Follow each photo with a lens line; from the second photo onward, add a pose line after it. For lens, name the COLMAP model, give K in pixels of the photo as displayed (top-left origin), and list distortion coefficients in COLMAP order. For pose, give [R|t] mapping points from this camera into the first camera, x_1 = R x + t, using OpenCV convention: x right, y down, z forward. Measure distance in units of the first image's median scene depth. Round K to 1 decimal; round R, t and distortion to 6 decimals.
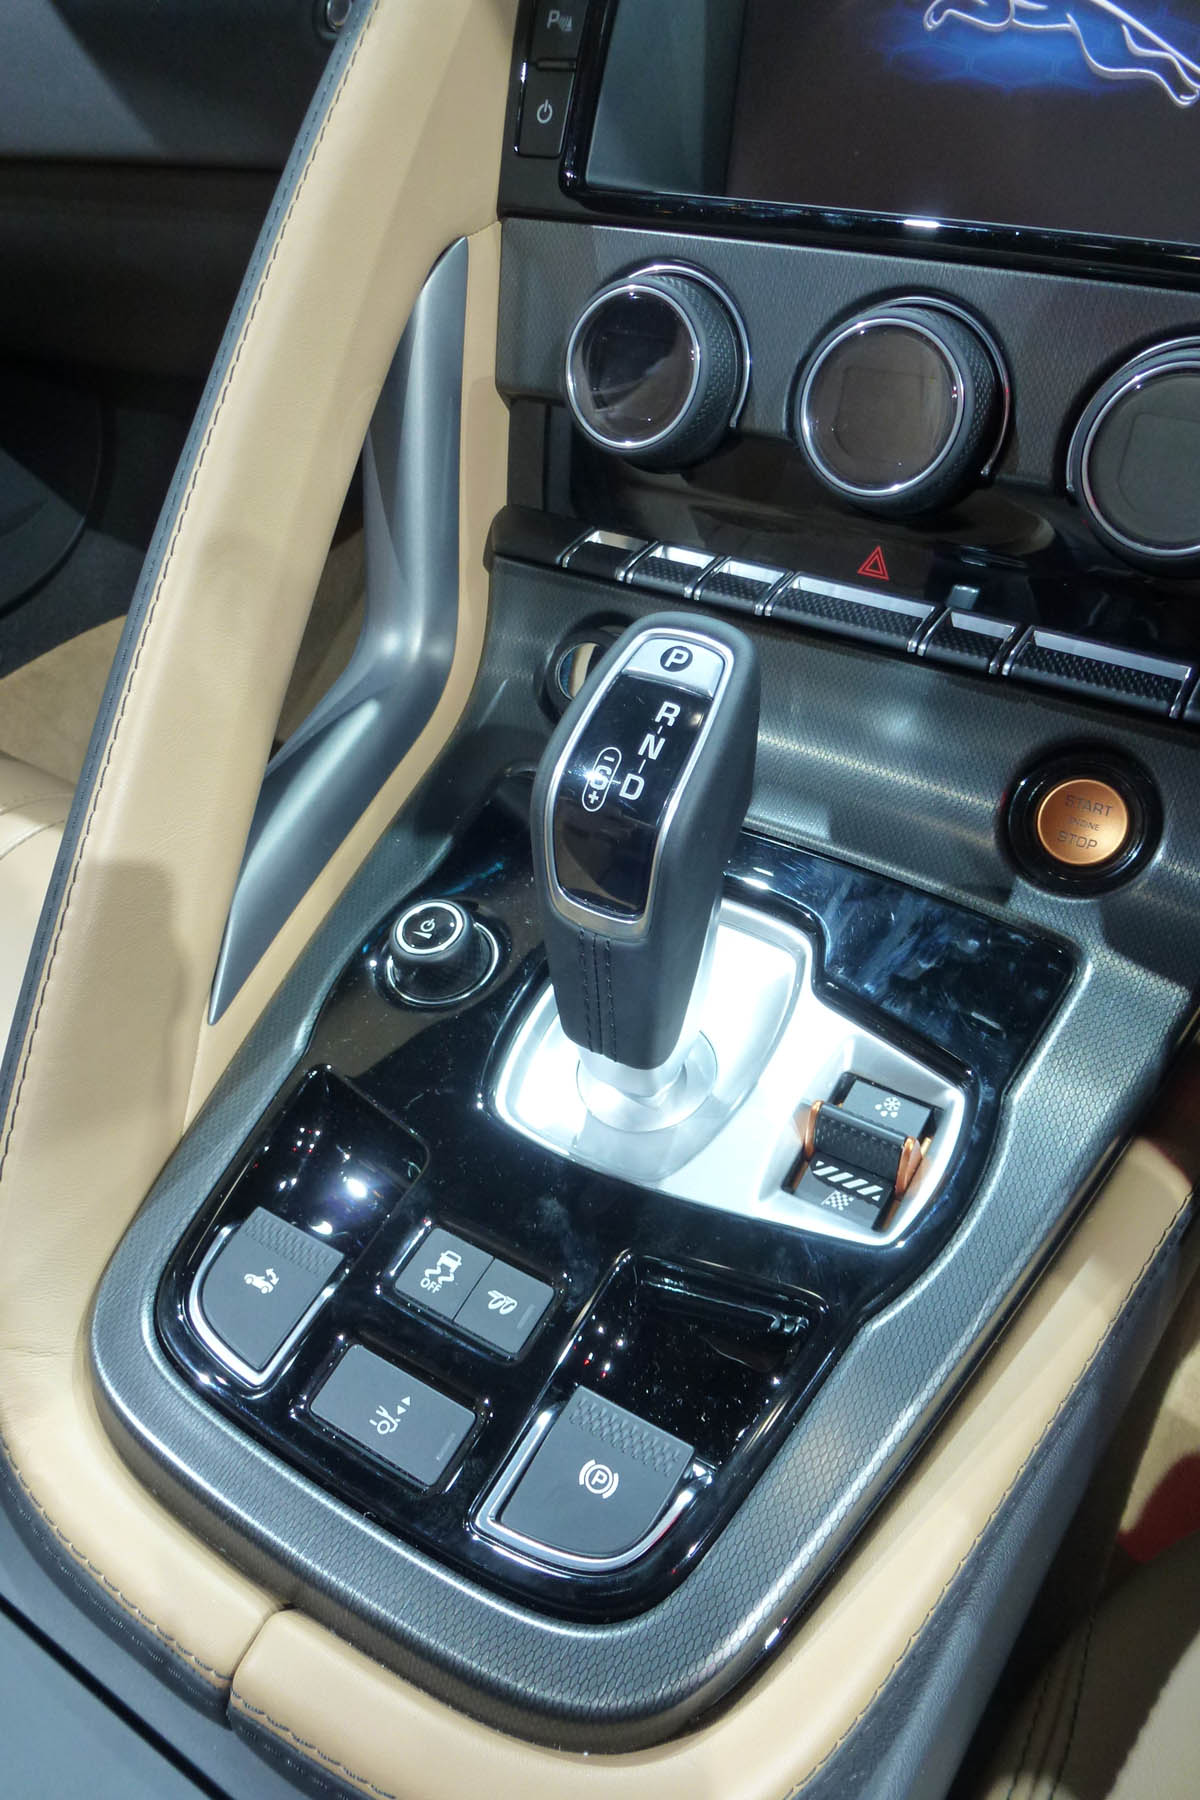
lens RADIAL K [[1312.5, 0, 601.9], [0, 1312.5, 901.9], [0, 0, 1]] dist [-0.060883, 0.019637]
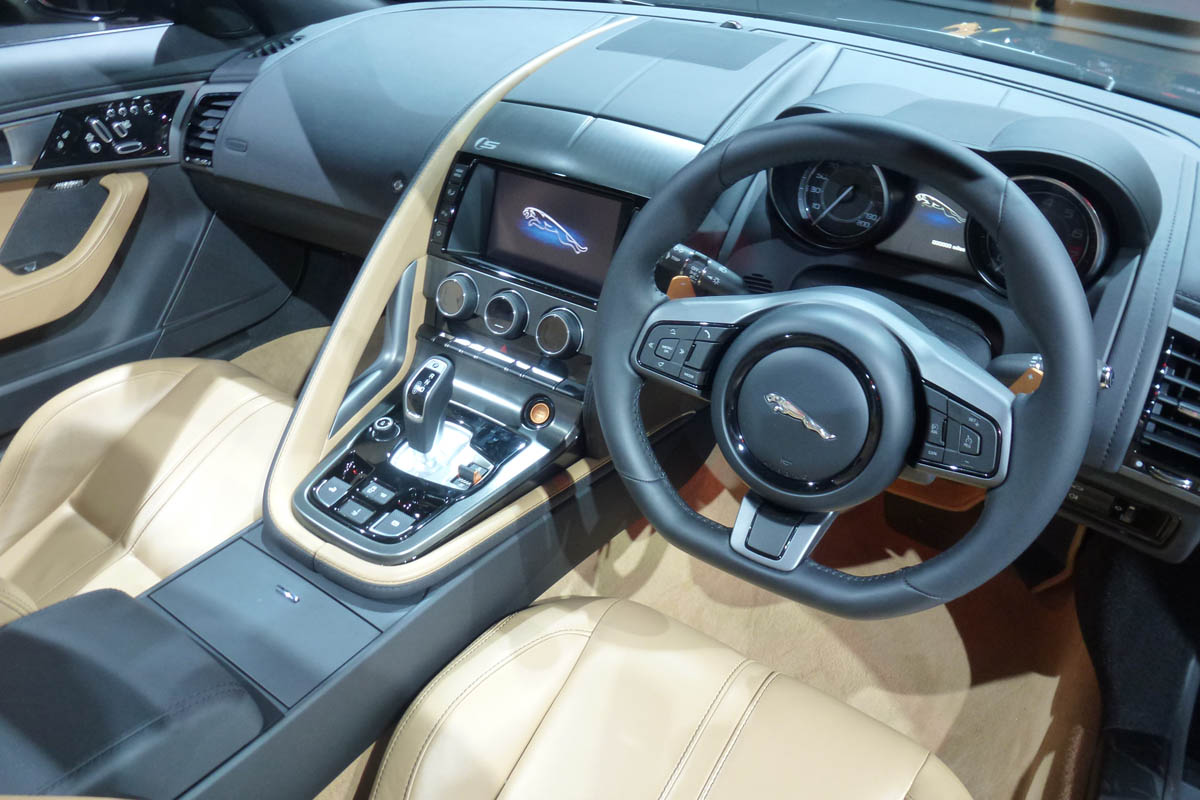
lens RADIAL K [[875.0, 0, 601.8], [0, 875.0, 398.5], [0, 0, 1]] dist [-0.060883, 0.019637]
pose [[0.994870, 0.099291, 0.019363, 0.523438], [-0.094895, 0.982311, -0.161430, 0.339766], [-0.035049, 0.158765, 0.986694, -1.869782]]
